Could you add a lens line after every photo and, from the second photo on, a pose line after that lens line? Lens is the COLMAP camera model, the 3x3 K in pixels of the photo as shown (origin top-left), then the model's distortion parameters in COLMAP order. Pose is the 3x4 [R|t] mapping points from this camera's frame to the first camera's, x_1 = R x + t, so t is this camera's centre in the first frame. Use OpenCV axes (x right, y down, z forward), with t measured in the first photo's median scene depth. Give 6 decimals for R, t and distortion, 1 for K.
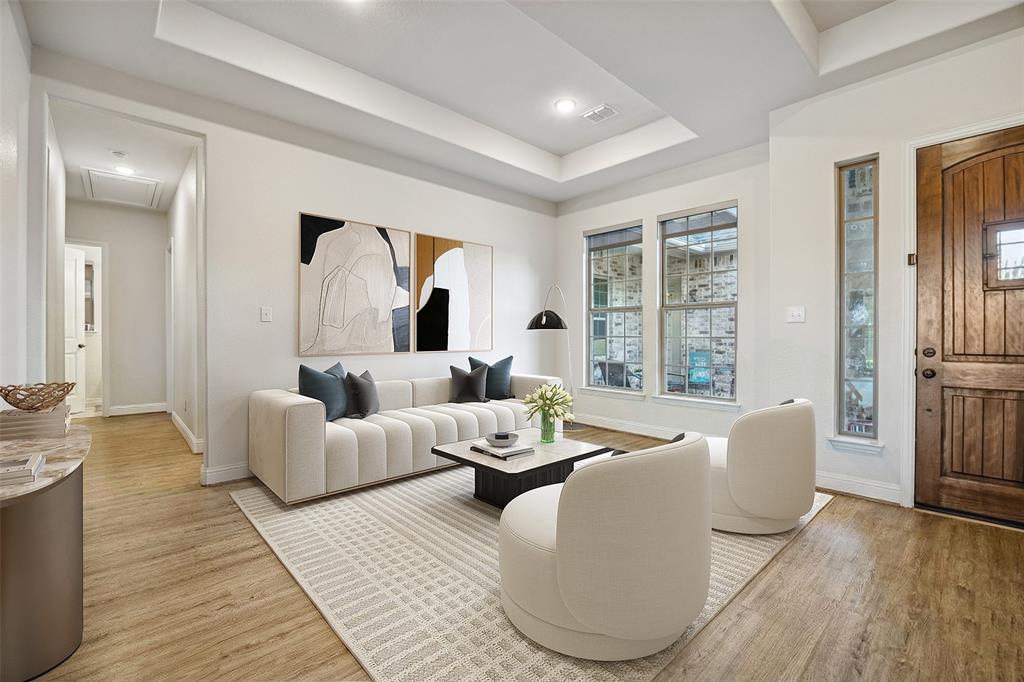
lens RADIAL K [[404.6, 0, 490.1], [0, 404.6, 335.4], [0, 0, 1]] dist [0.010970, -0.000011]
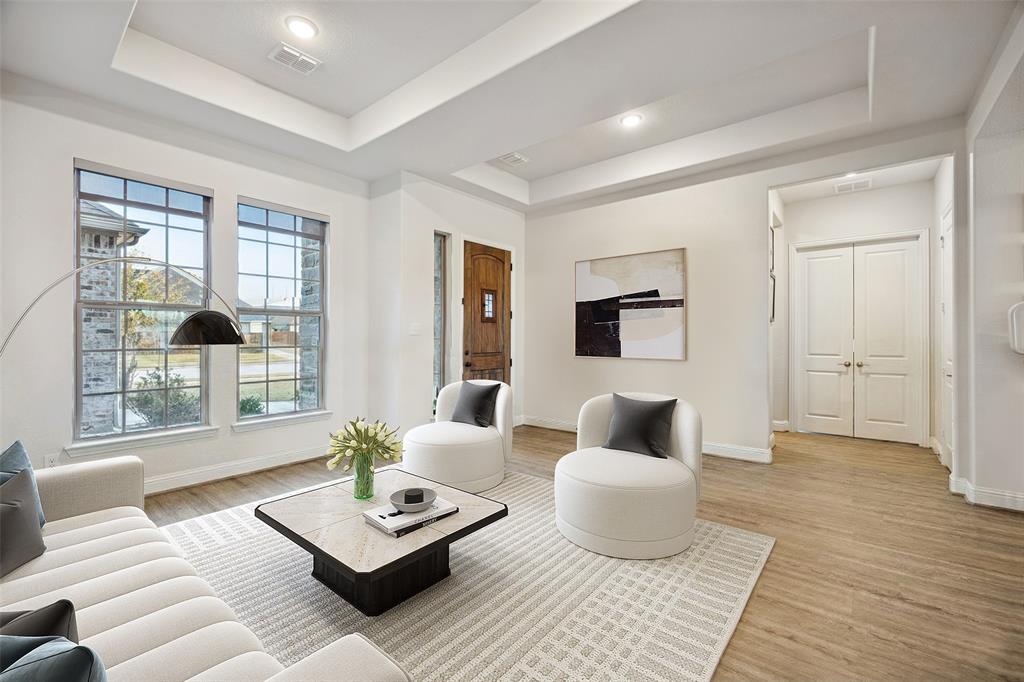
lens RADIAL K [[425.7, 0, 512.1], [0, 425.7, 337.3], [0, 0, 1]] dist [-0.012578, -0.000080]
pose [[-0.119503, -0.002345, 0.992831, -0.945320], [0.002990, 0.999992, 0.002722, -0.037152], [-0.992829, 0.003294, -0.119495, 1.143164]]
